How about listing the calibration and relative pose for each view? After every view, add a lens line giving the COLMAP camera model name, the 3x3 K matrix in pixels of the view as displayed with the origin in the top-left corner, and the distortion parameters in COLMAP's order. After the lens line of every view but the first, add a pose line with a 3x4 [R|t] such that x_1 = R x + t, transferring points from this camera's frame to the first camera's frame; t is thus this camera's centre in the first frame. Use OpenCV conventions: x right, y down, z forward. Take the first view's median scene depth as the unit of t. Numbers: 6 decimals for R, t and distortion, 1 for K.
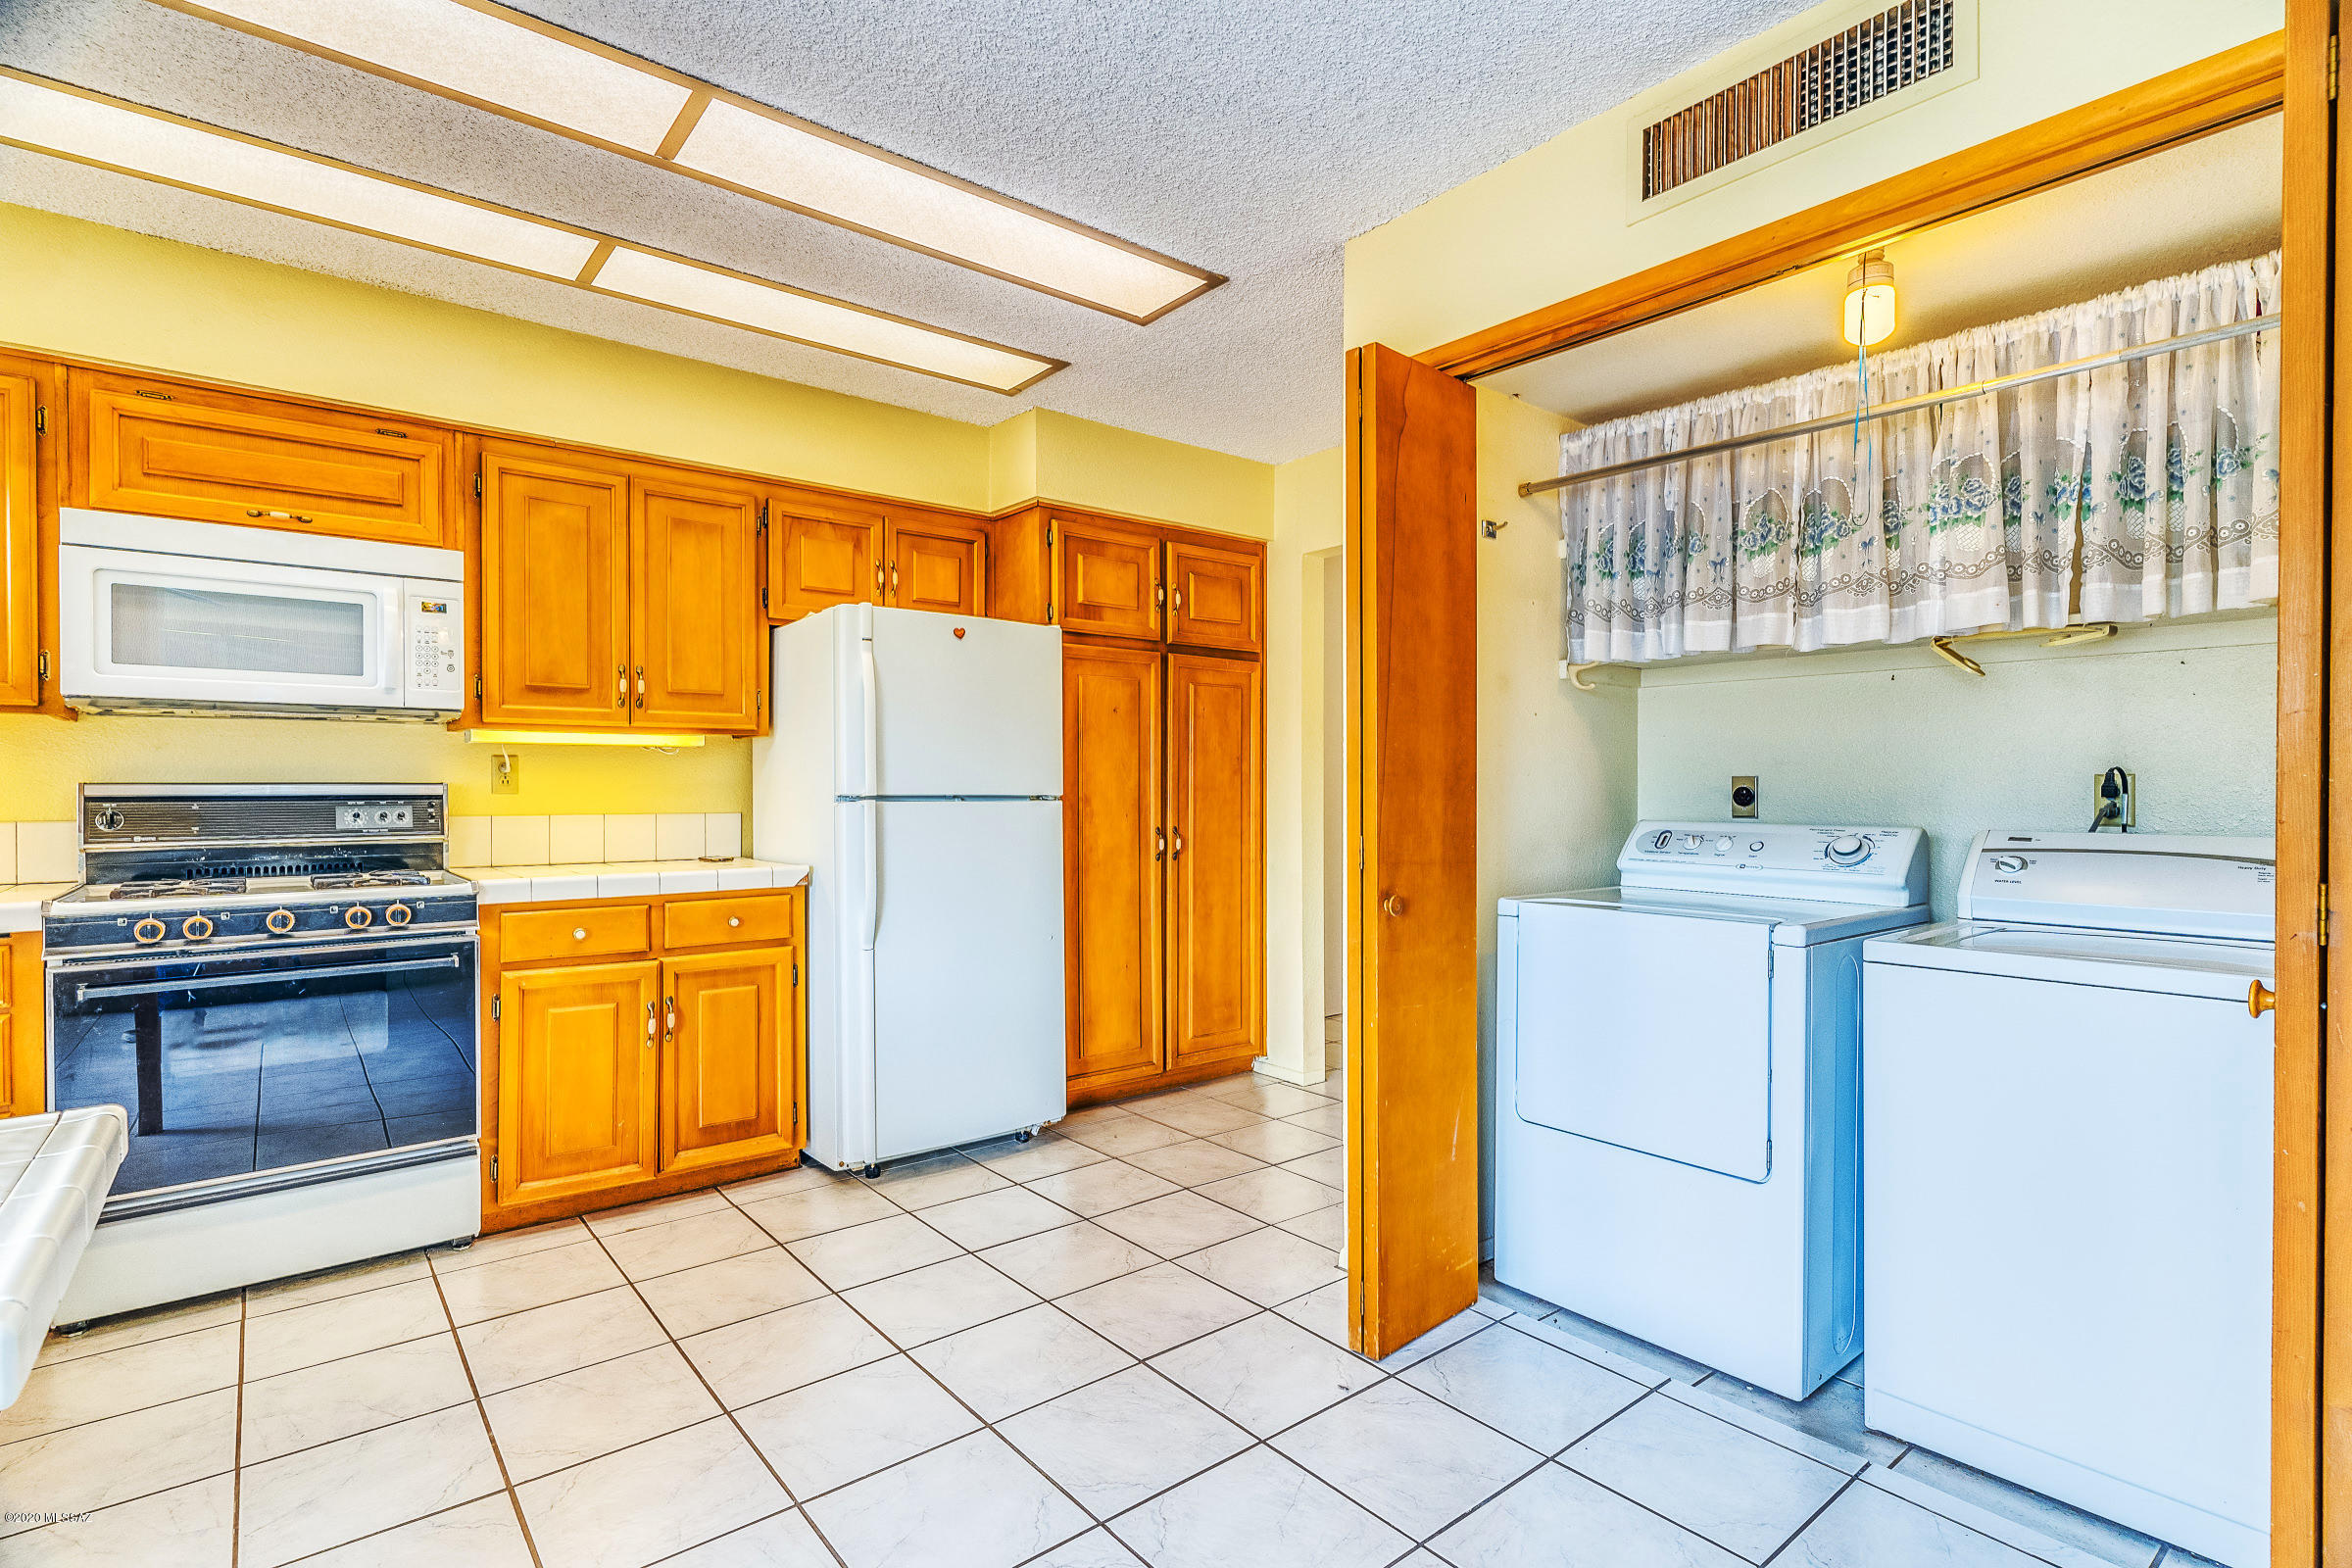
lens RADIAL K [[1102.9, 0, 1176.0], [0, 1102.9, 784.0], [0, 0, 1]] dist [0.003336, 0.000708]
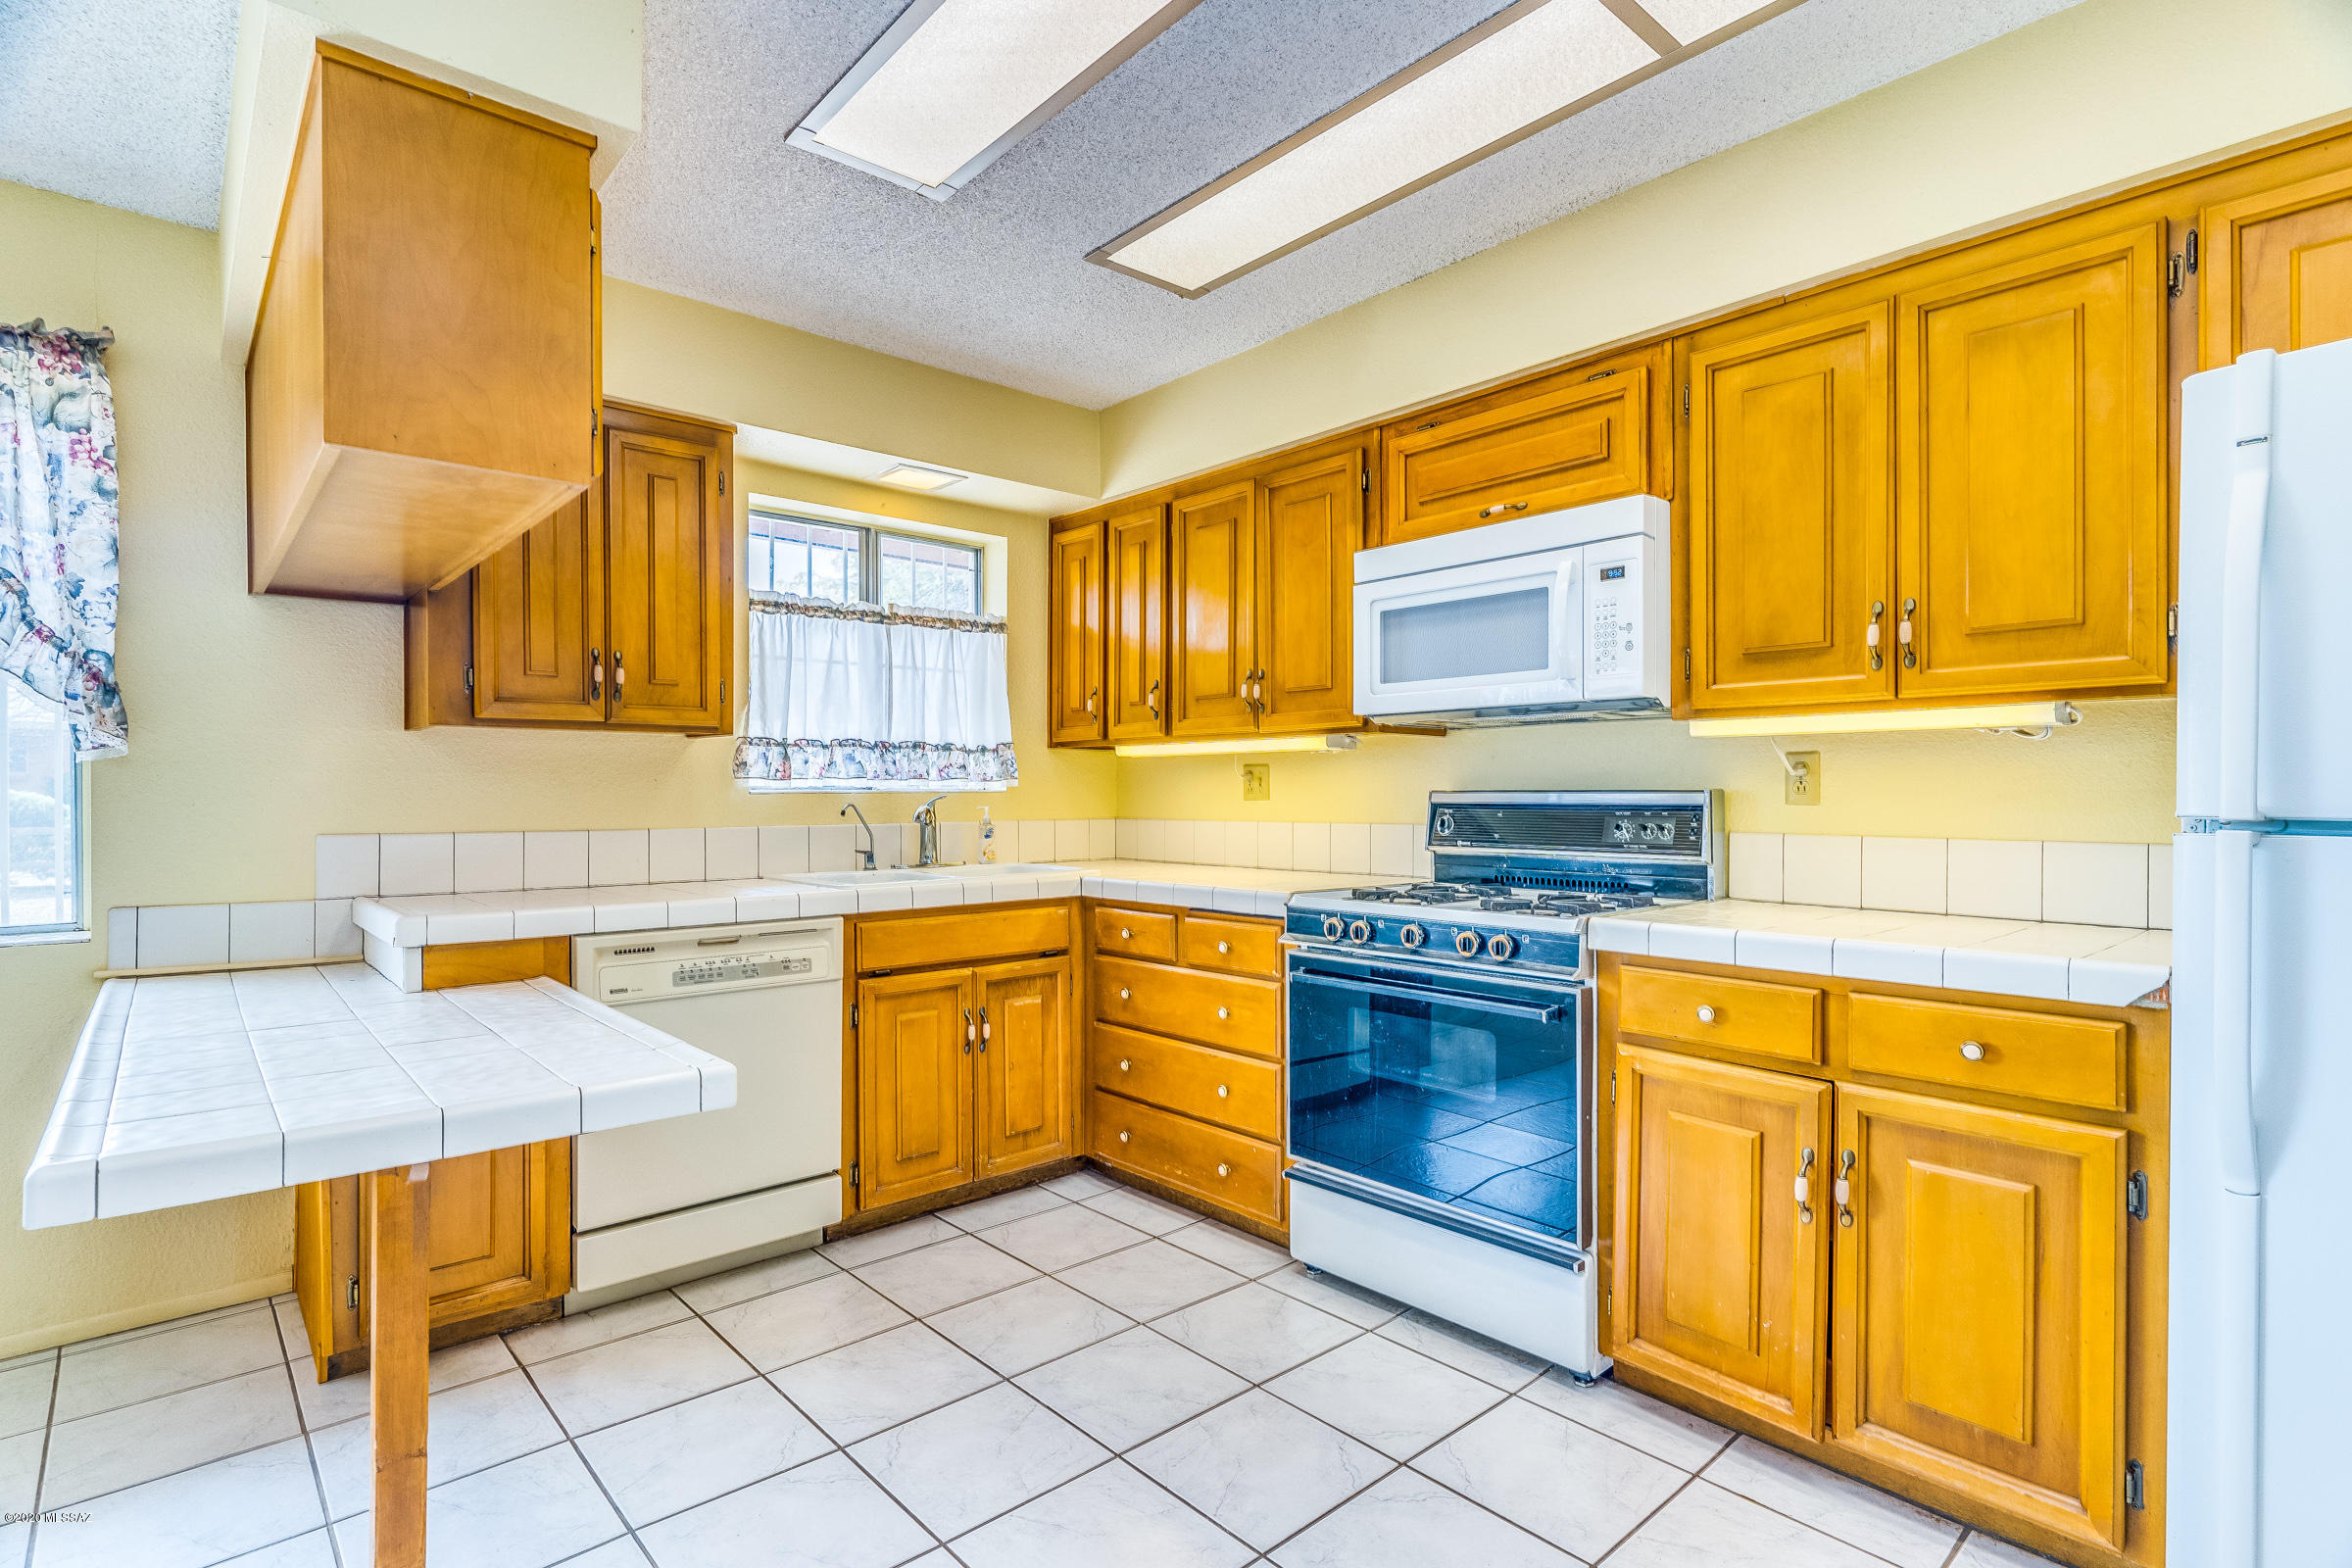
lens RADIAL K [[1179.3, 0, 1228.1], [0, 1179.3, 786.5], [0, 0, 1]] dist [0.002361, 0.000263]
pose [[0.035950, -0.003021, -0.999349, 0.164691], [0.003952, 0.999988, -0.002881, -0.002803], [0.999346, -0.003846, 0.035961, 0.645284]]
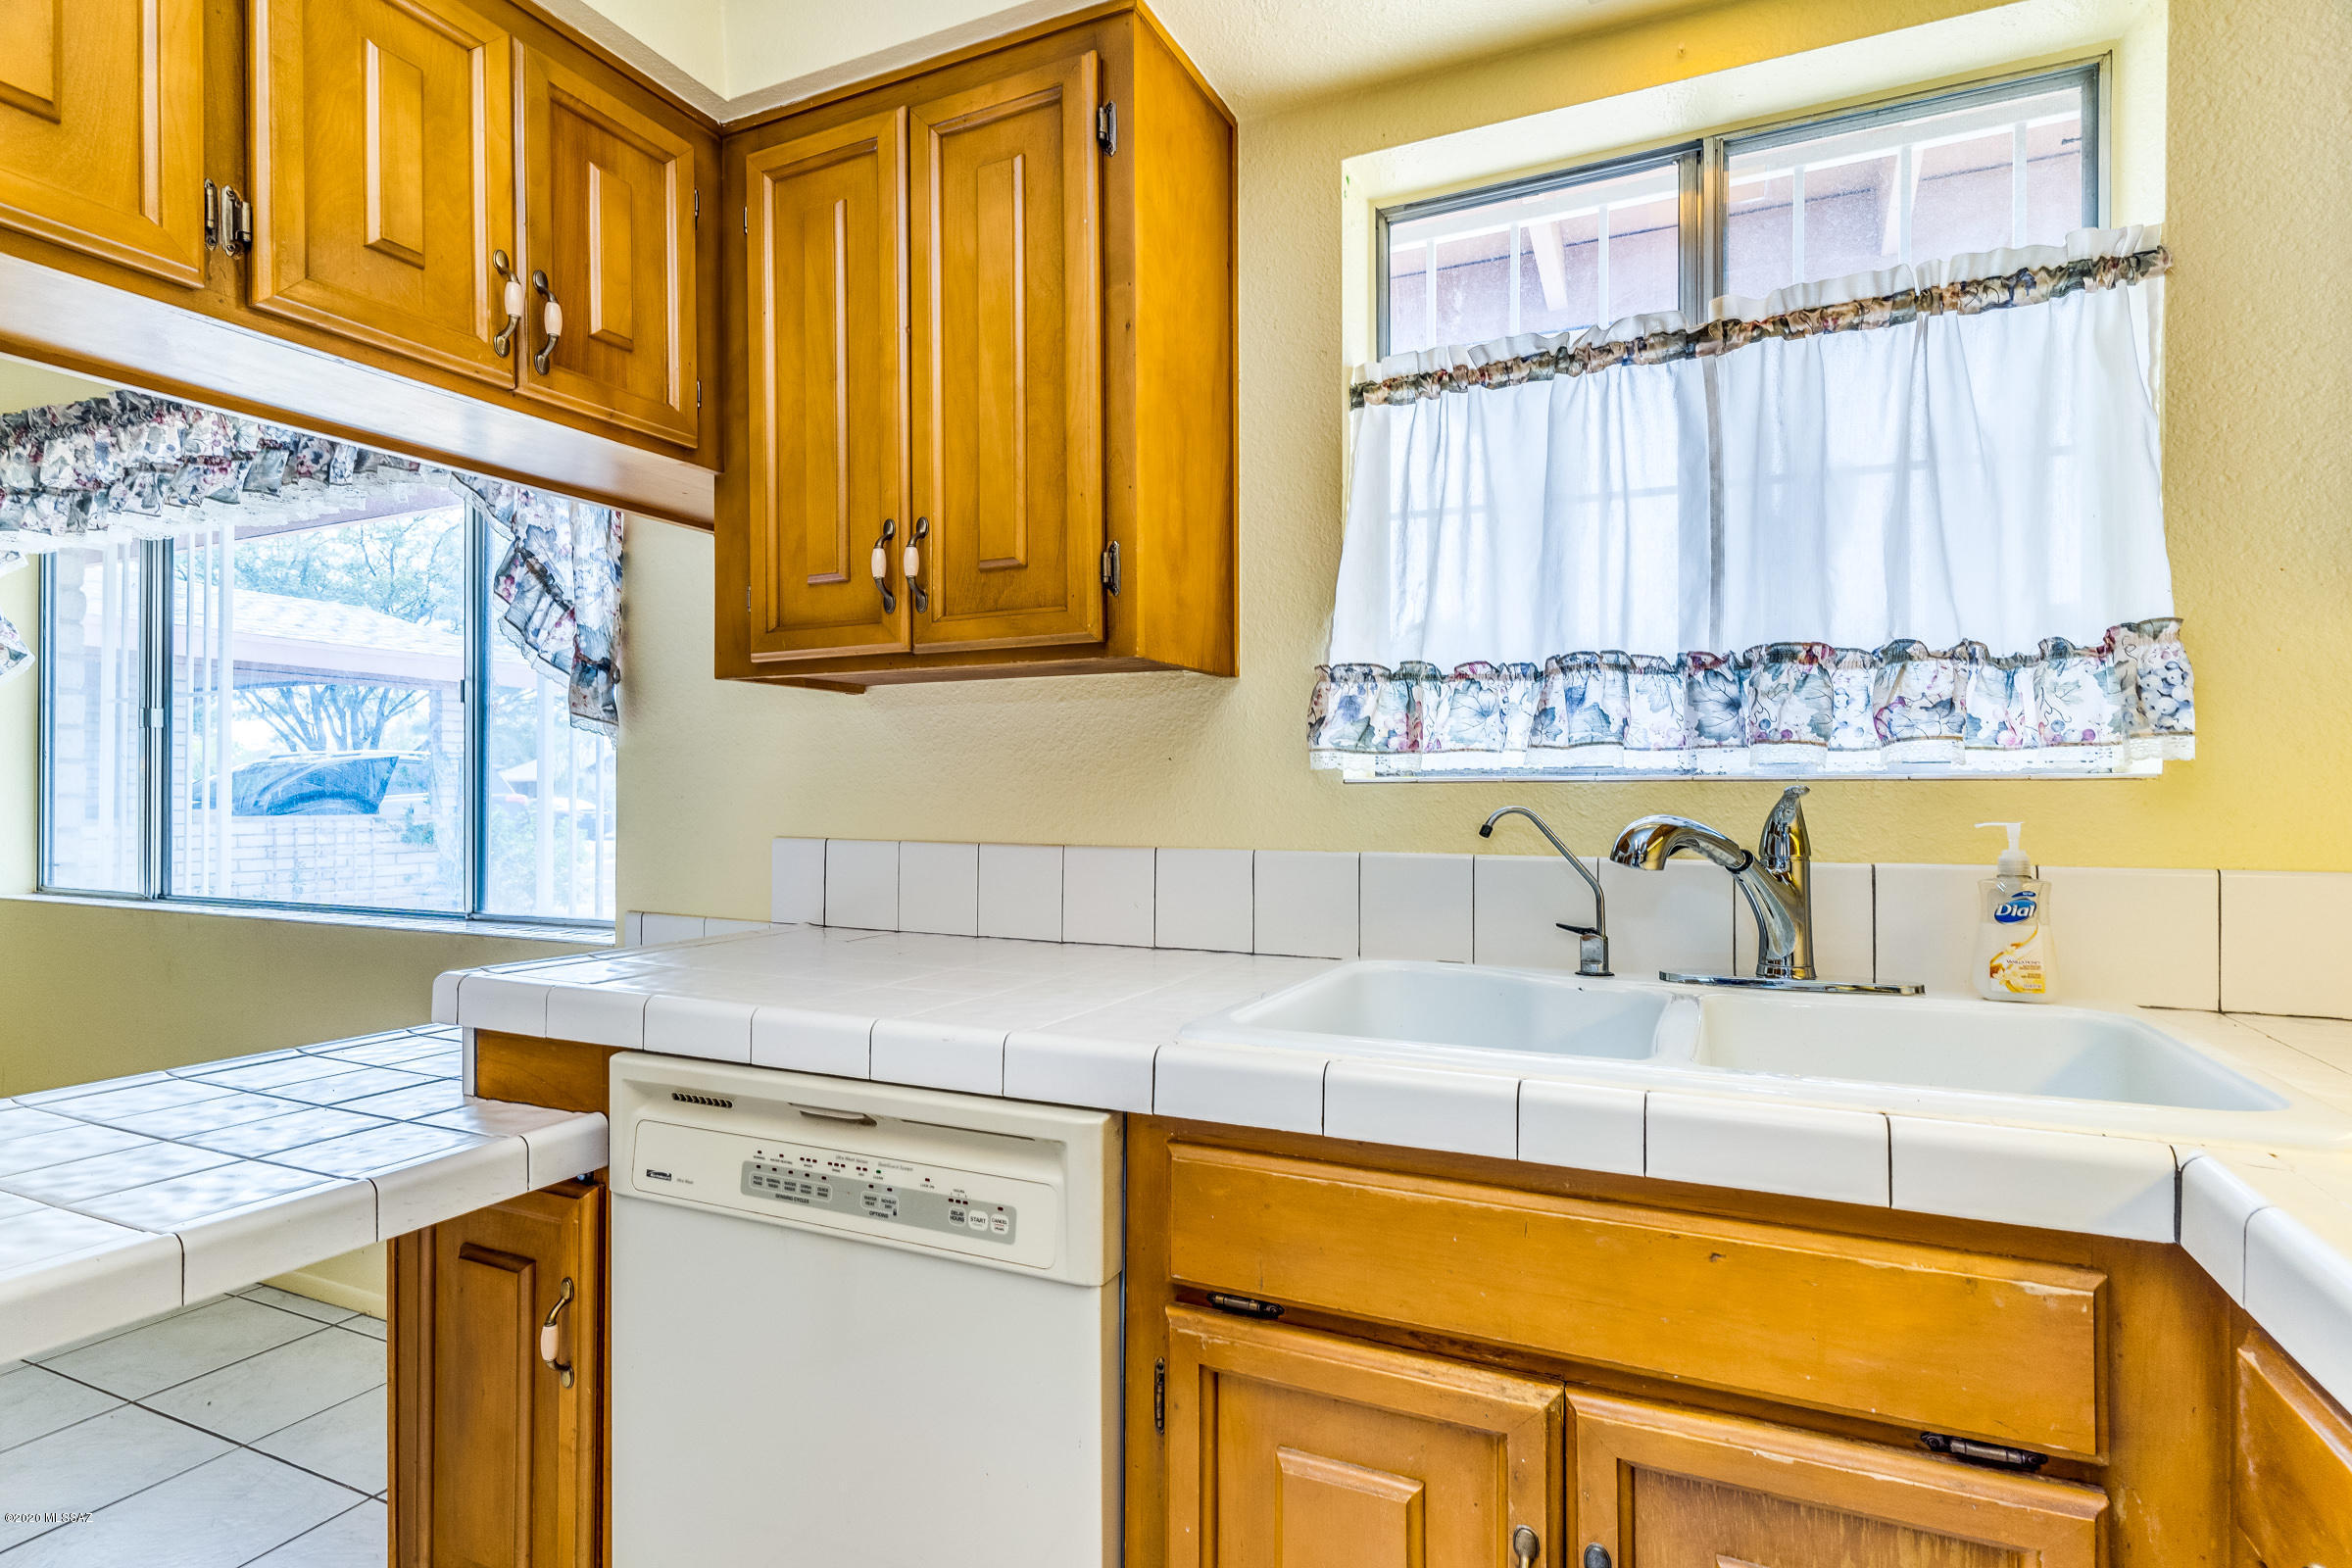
lens RADIAL K [[1183.9, 0, 1055.2], [0, 1183.9, 789.4], [0, 0, 1]] dist [0.001454, 0.000525]
pose [[-0.926392, 0.000587, -0.376560, -0.603357], [0.001819, 0.999994, -0.002916, 0.002614], [0.376556, -0.003386, -0.926388, 0.682958]]
